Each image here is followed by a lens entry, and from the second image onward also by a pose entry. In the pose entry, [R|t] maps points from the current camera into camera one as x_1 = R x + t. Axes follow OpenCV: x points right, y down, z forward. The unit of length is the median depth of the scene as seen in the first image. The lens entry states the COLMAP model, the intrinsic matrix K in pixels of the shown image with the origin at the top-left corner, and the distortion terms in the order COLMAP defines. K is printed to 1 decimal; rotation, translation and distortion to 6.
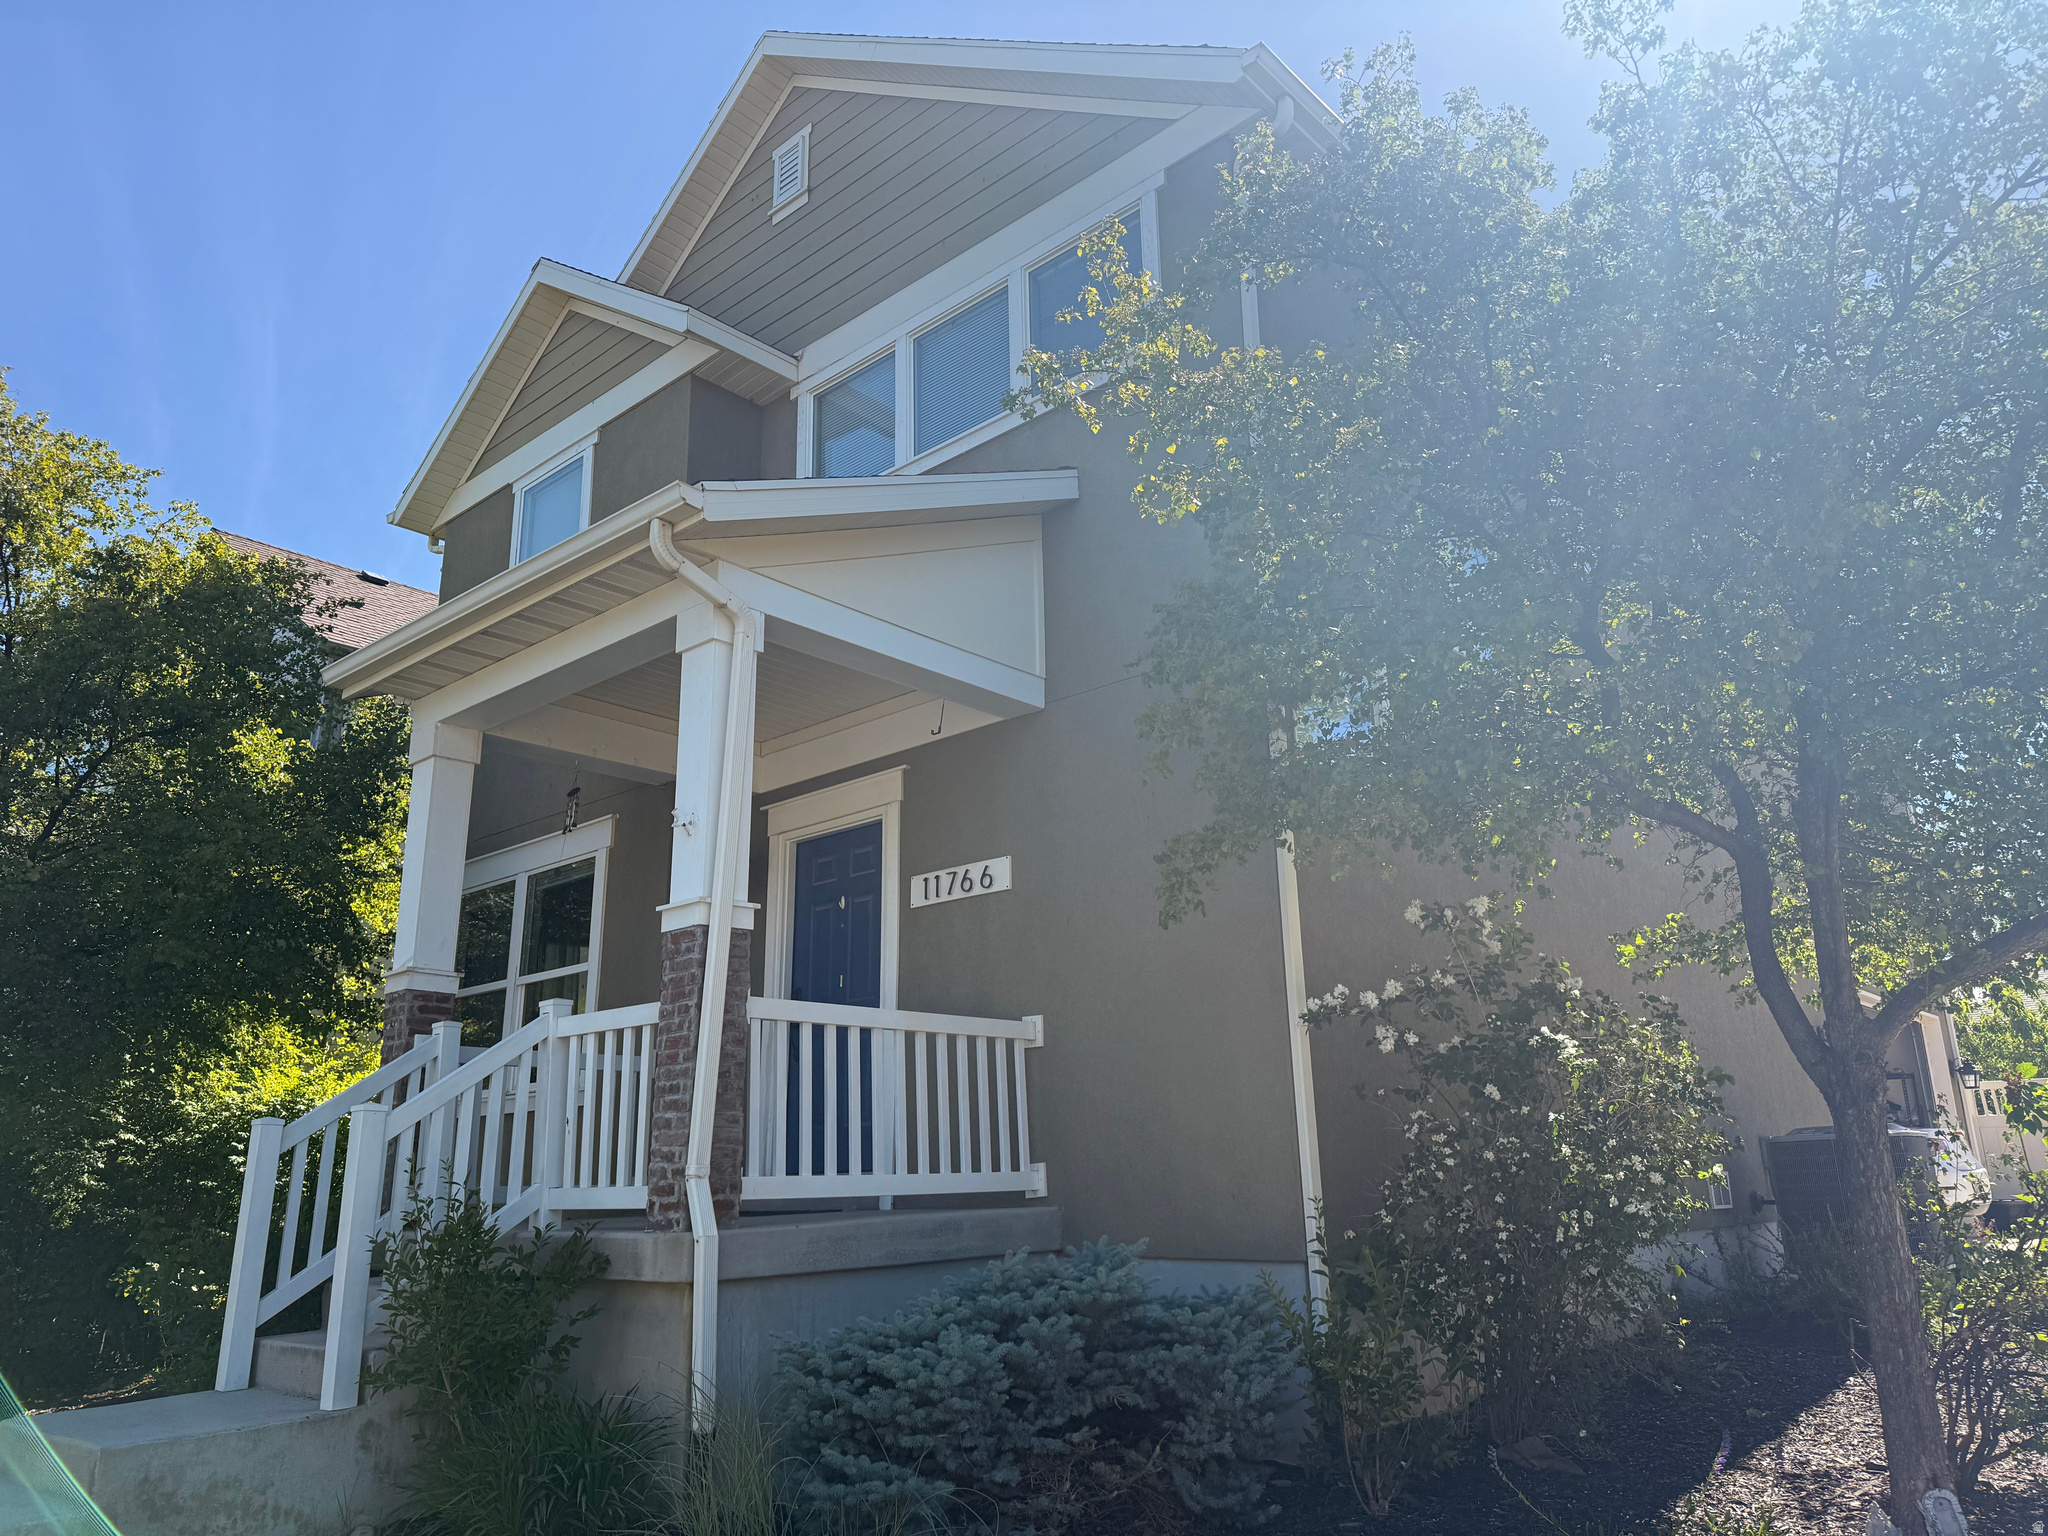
lens RADIAL K [[1443.1, 0, 1021.6], [0, 1443.1, 729.5], [0, 0, 1]] dist [0.067837, -0.085288]
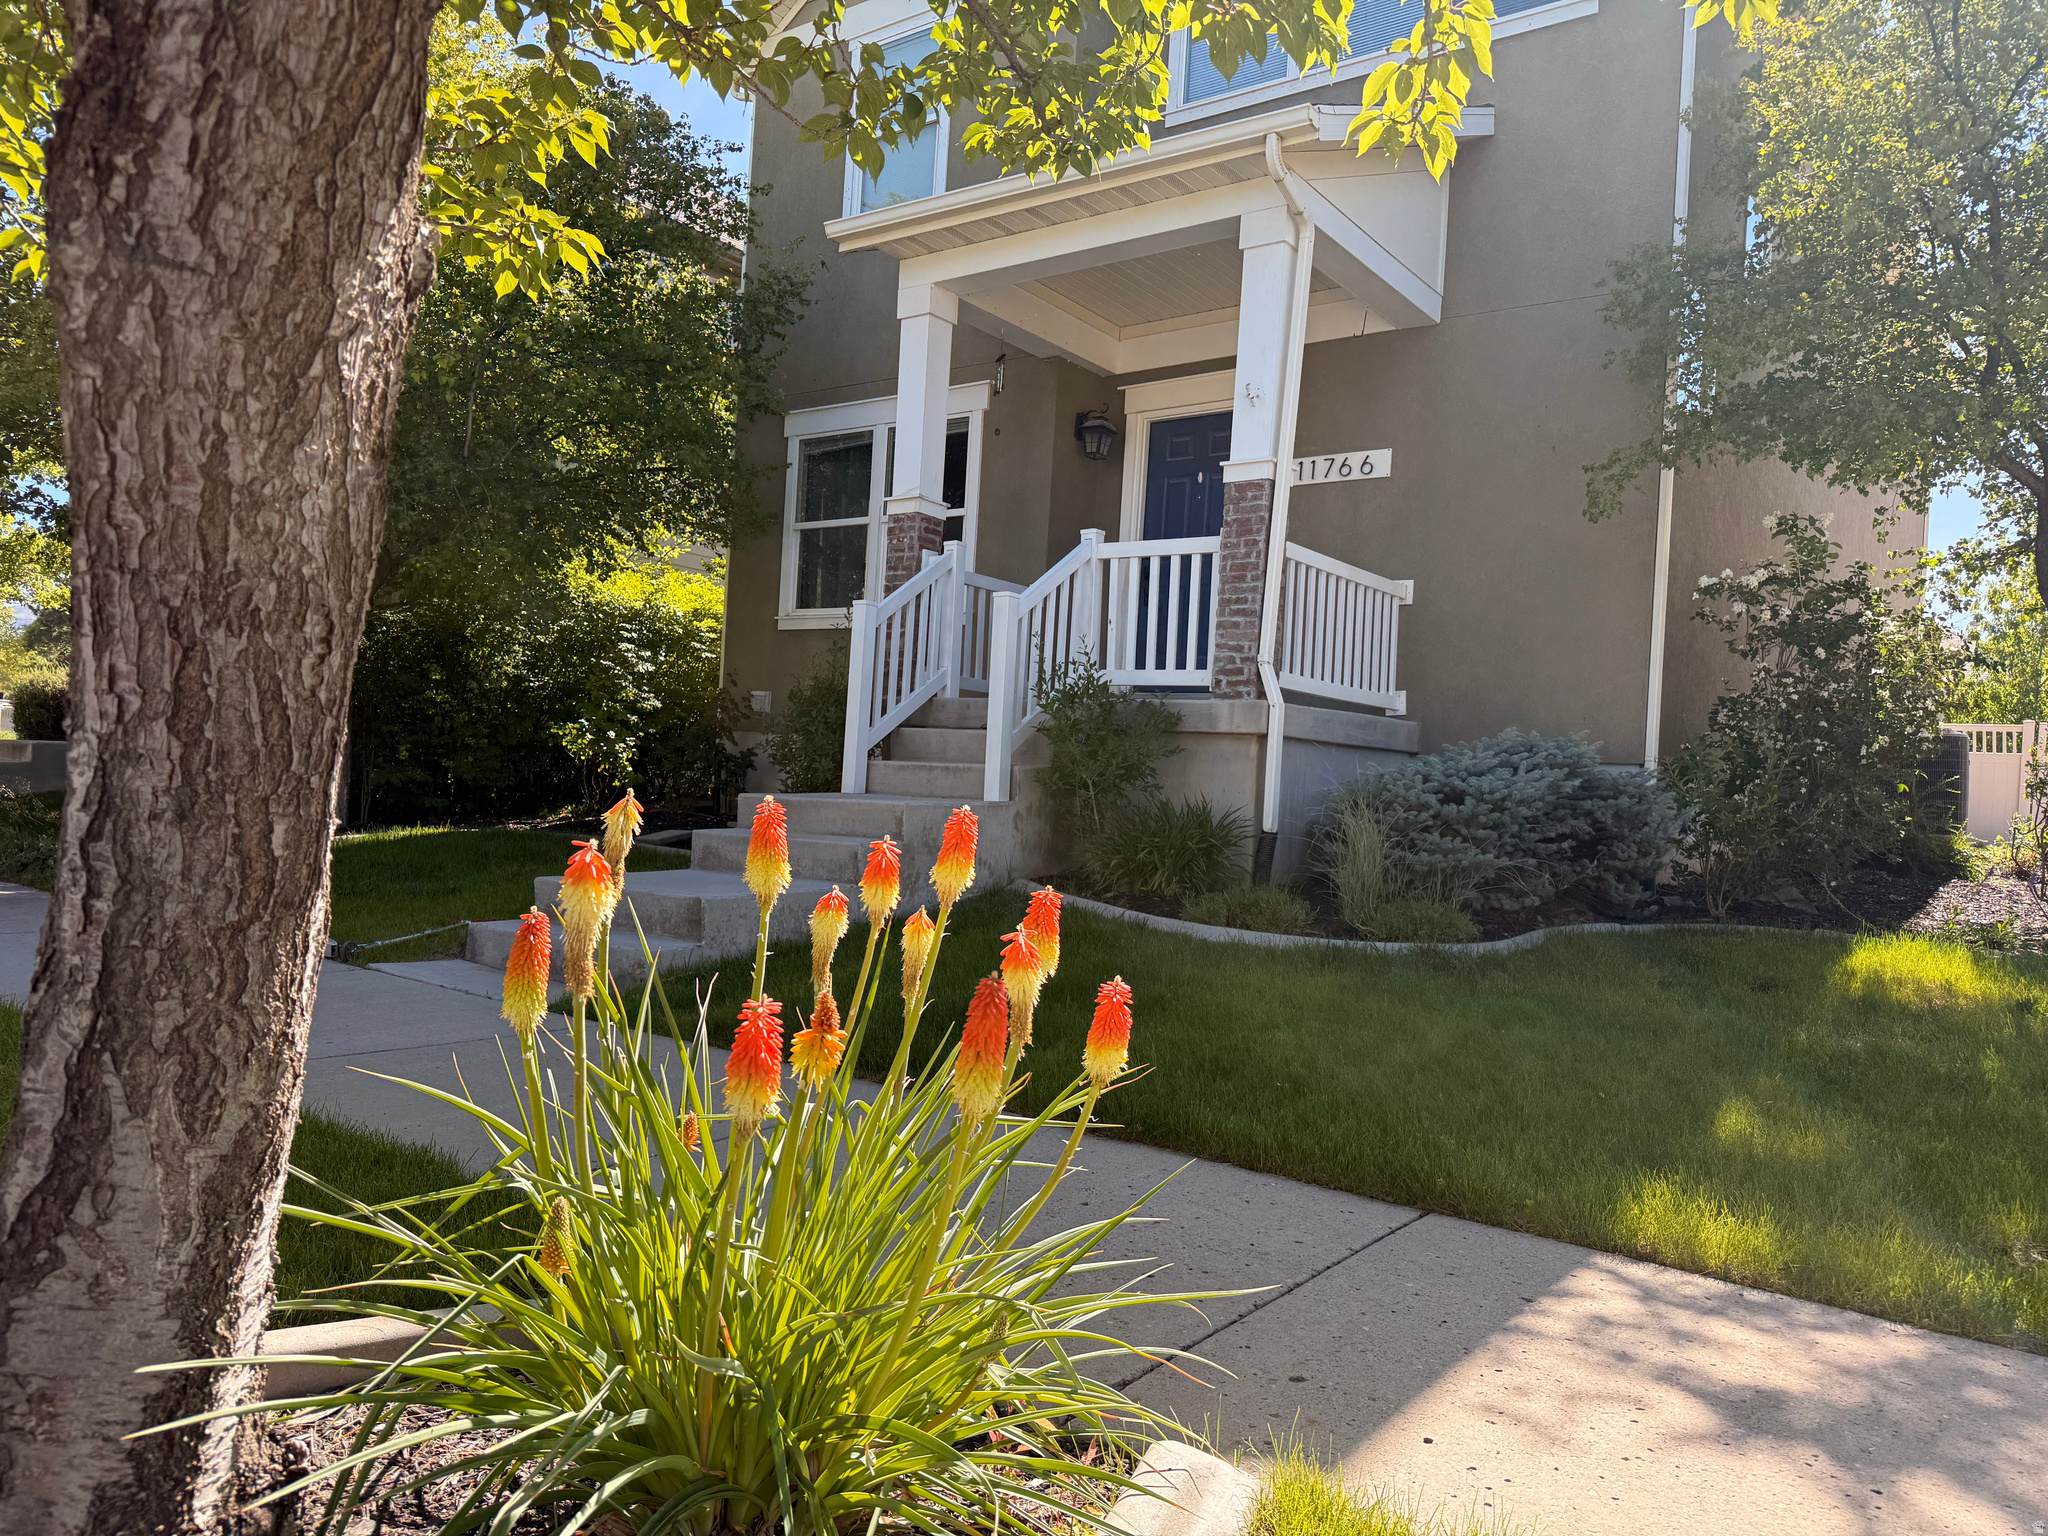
lens RADIAL K [[1443.1, 0, 1005.1], [0, 1443.1, 777.6], [0, 0, 1]] dist [0.067837, -0.085288]
pose [[0.994412, 0.077834, 0.071316, -0.516397], [-0.095524, 0.951009, 0.294035, 0.029042], [-0.044937, -0.299205, 0.953130, -0.301741]]
